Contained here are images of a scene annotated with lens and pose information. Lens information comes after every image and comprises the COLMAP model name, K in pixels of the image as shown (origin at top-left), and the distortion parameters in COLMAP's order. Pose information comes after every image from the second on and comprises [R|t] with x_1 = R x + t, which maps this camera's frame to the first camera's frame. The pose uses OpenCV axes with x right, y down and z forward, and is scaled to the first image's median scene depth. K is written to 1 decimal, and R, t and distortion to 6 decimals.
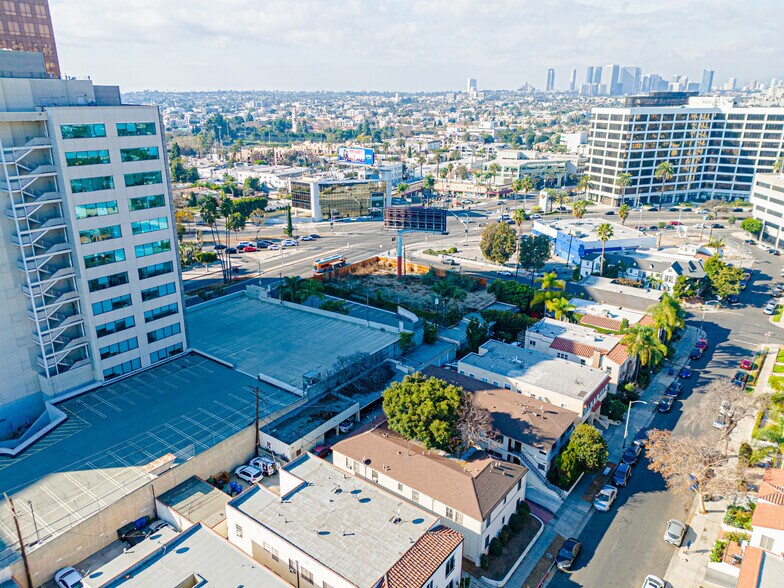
lens RADIAL K [[574.5, 0, 392.0], [0, 574.5, 294.0], [0, 0, 1]] dist [0.077057, -0.081928]
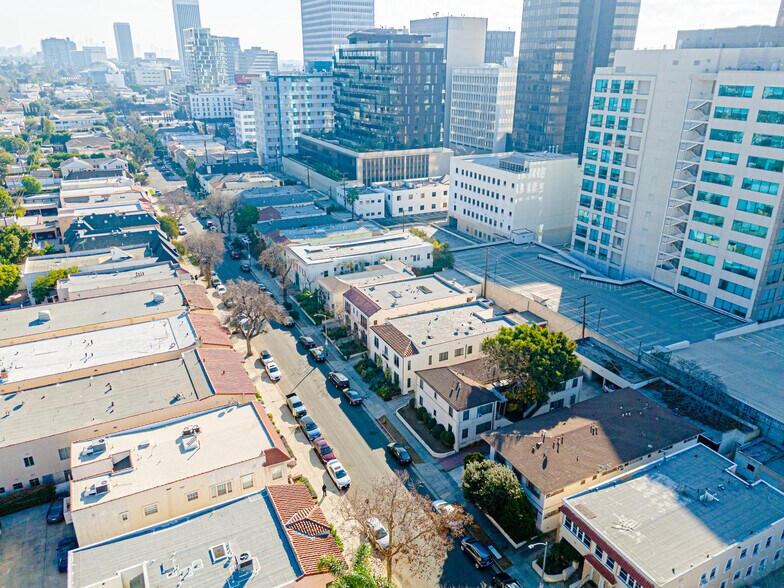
lens RADIAL K [[574.5, 0, 392.0], [0, 574.5, 294.0], [0, 0, 1]] dist [0.077057, -0.081928]
pose [[-0.430628, 0.326741, -0.841308, 0.463442], [-0.304175, 0.825089, 0.476136, -0.144521], [0.849728, 0.460942, -0.255920, 0.444454]]
